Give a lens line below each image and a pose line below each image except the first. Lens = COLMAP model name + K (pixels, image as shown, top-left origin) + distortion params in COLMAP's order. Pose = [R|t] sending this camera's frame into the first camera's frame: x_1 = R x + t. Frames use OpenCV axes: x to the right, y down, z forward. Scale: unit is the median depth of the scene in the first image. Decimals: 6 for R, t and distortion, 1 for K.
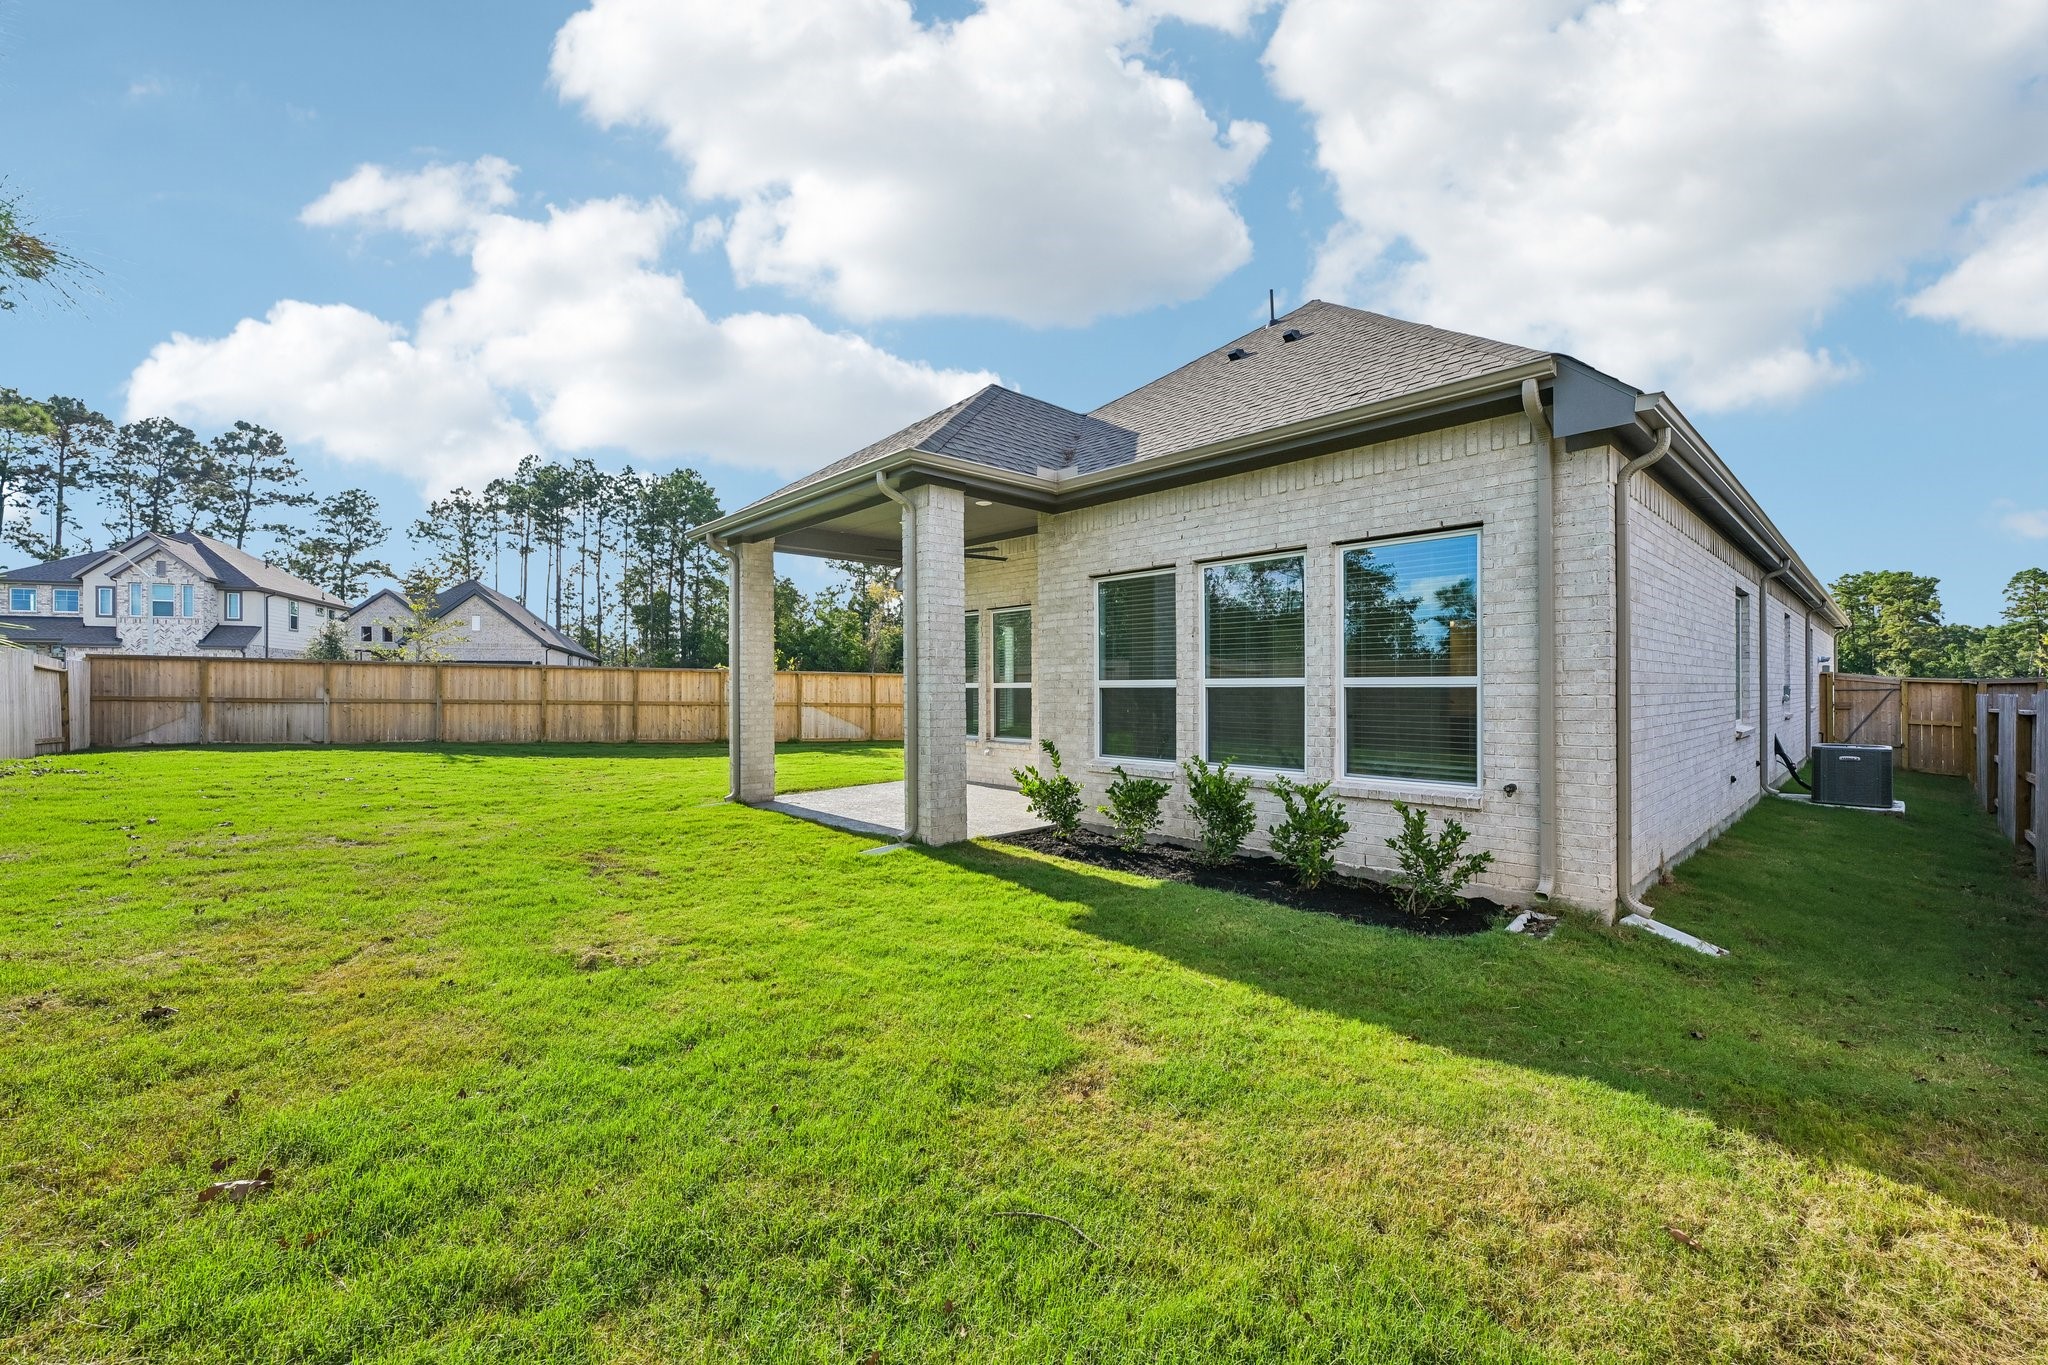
lens RADIAL K [[815.9, 0, 1052.9], [0, 815.9, 702.5], [0, 0, 1]] dist [0.000470, 0.000543]
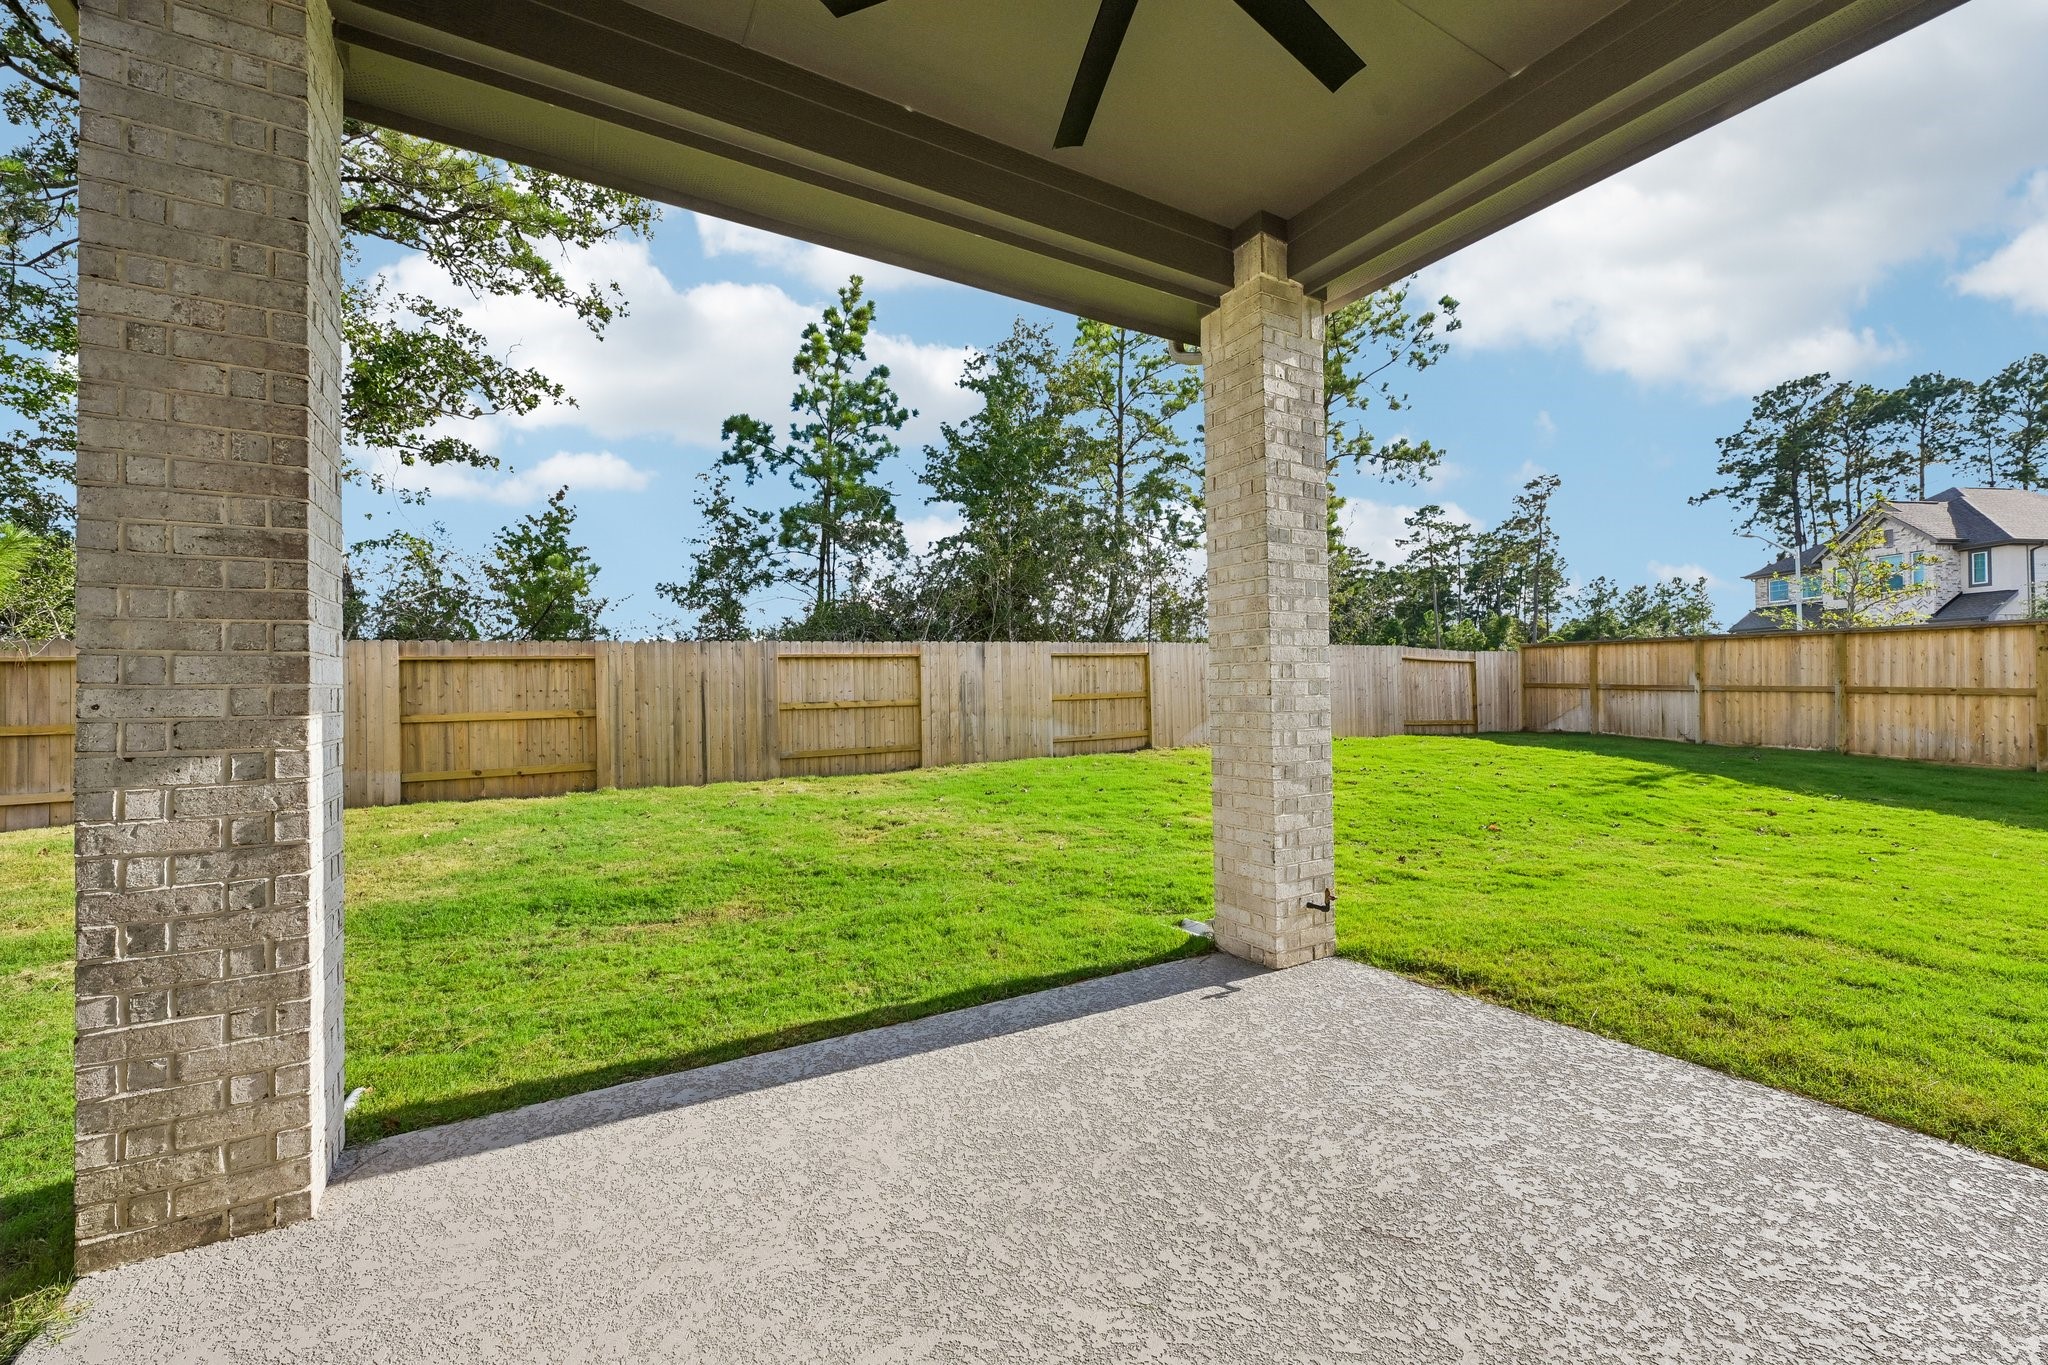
lens RADIAL K [[815.9, 0, 1032.1], [0, 815.9, 683.1], [0, 0, 1]] dist [0.000470, 0.000543]
pose [[-0.258145, -0.002124, -0.966104, 0.016883], [-0.003193, 0.999994, -0.001345, -0.003632], [0.966101, 0.002738, -0.258150, 0.557622]]
